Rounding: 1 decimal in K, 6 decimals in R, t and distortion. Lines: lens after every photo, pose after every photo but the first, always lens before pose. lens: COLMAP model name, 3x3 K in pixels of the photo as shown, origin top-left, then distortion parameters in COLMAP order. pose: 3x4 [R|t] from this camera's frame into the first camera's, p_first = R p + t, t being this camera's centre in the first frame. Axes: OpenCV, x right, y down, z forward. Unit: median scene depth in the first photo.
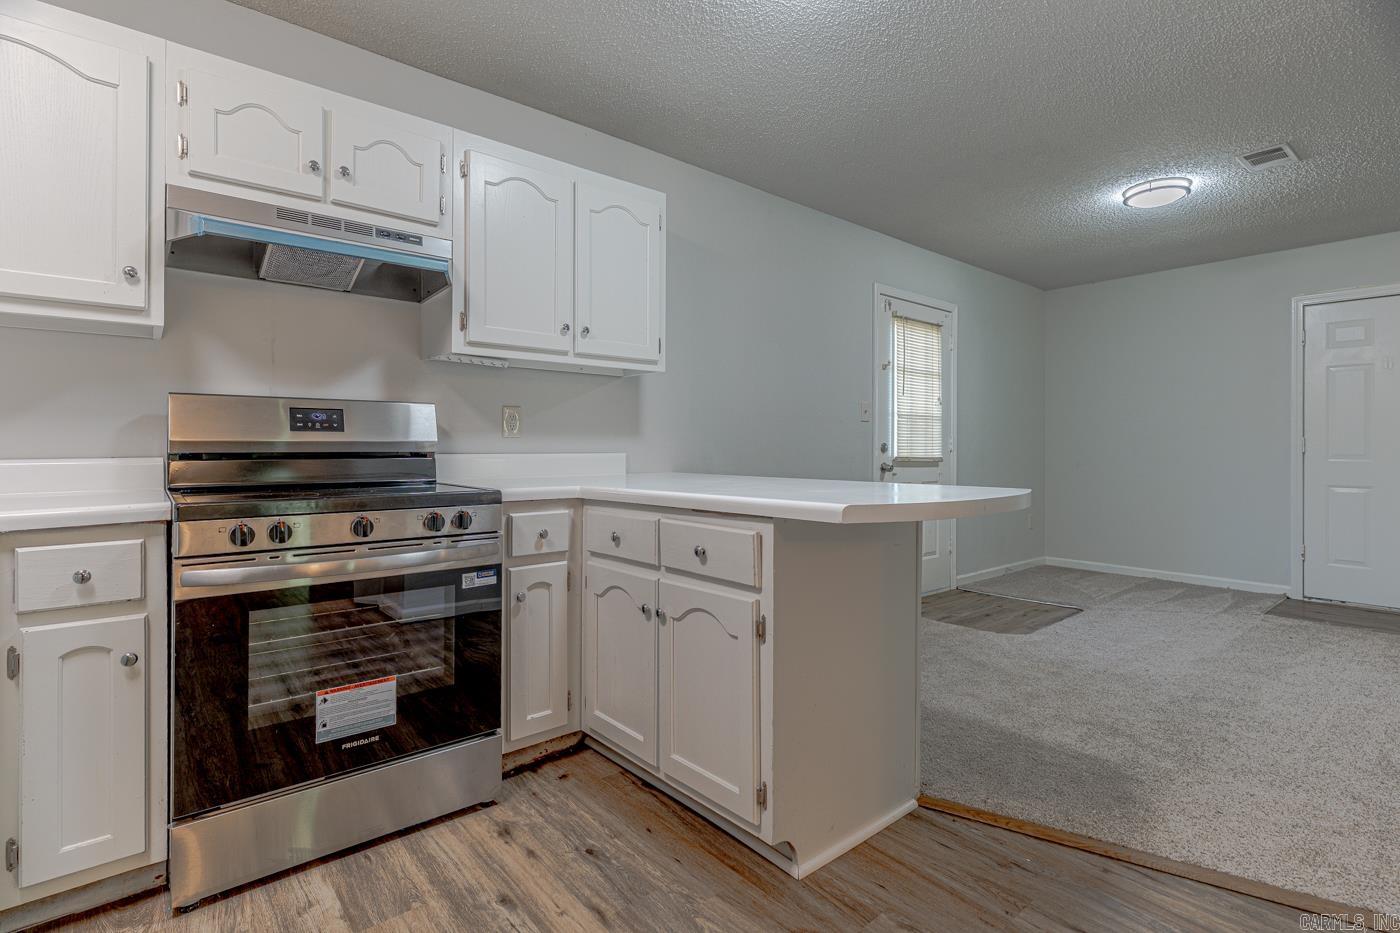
lens RADIAL K [[671.4, 0, 689.8], [0, 671.4, 449.3], [0, 0, 1]] dist [-0.000839, -0.000044]
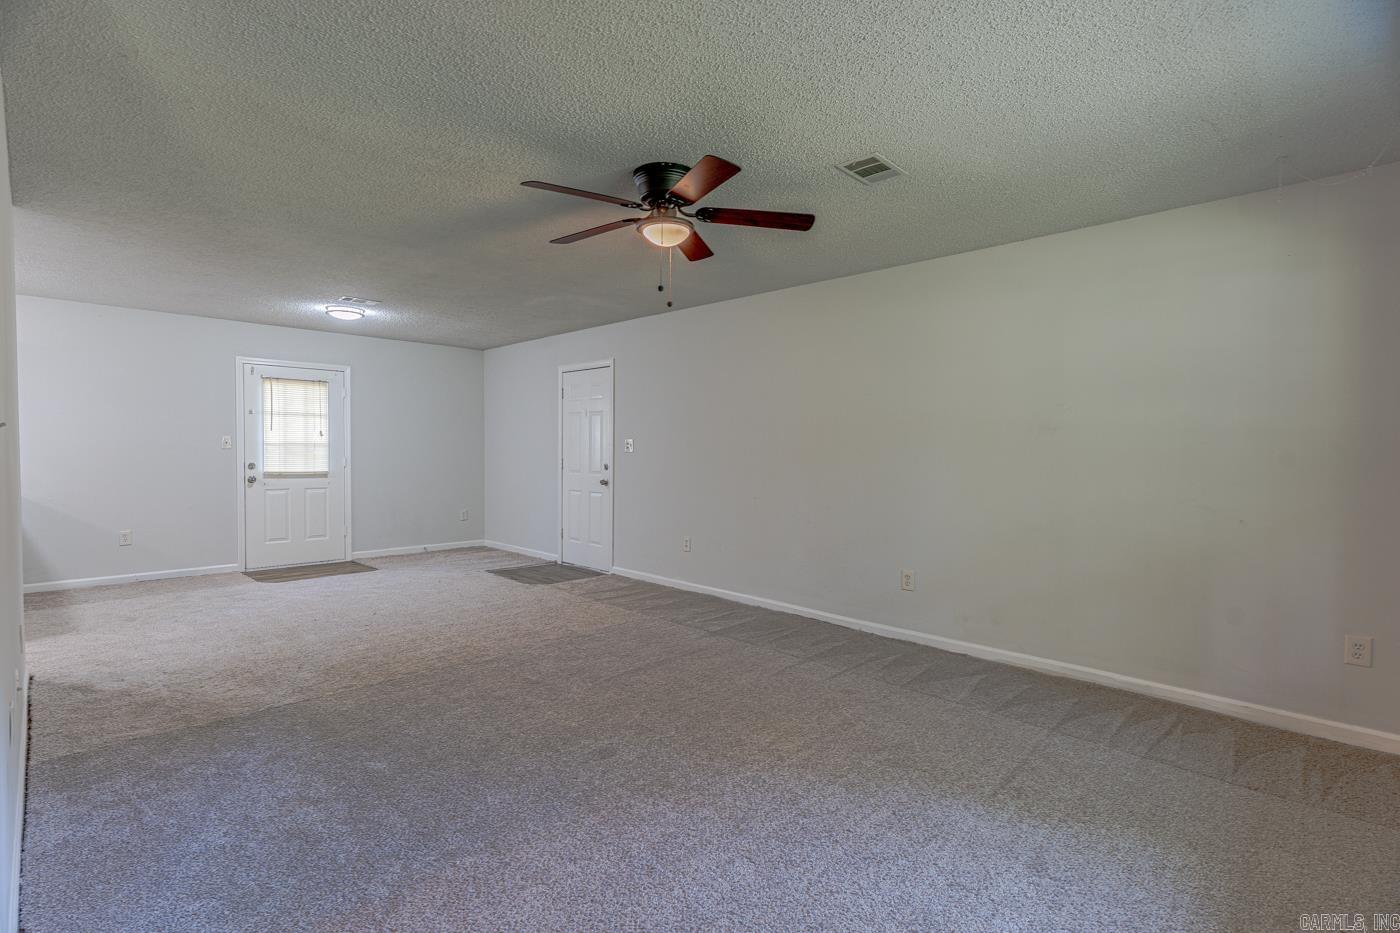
lens RADIAL K [[671.4, 0, 706.0], [0, 671.4, 458.6], [0, 0, 1]] dist [-0.000839, -0.000044]
pose [[0.996074, 0.000061, 0.088527, 2.508785], [-0.001197, 0.999918, 0.012783, -0.083596], [-0.088519, -0.012838, 0.995992, -1.250578]]
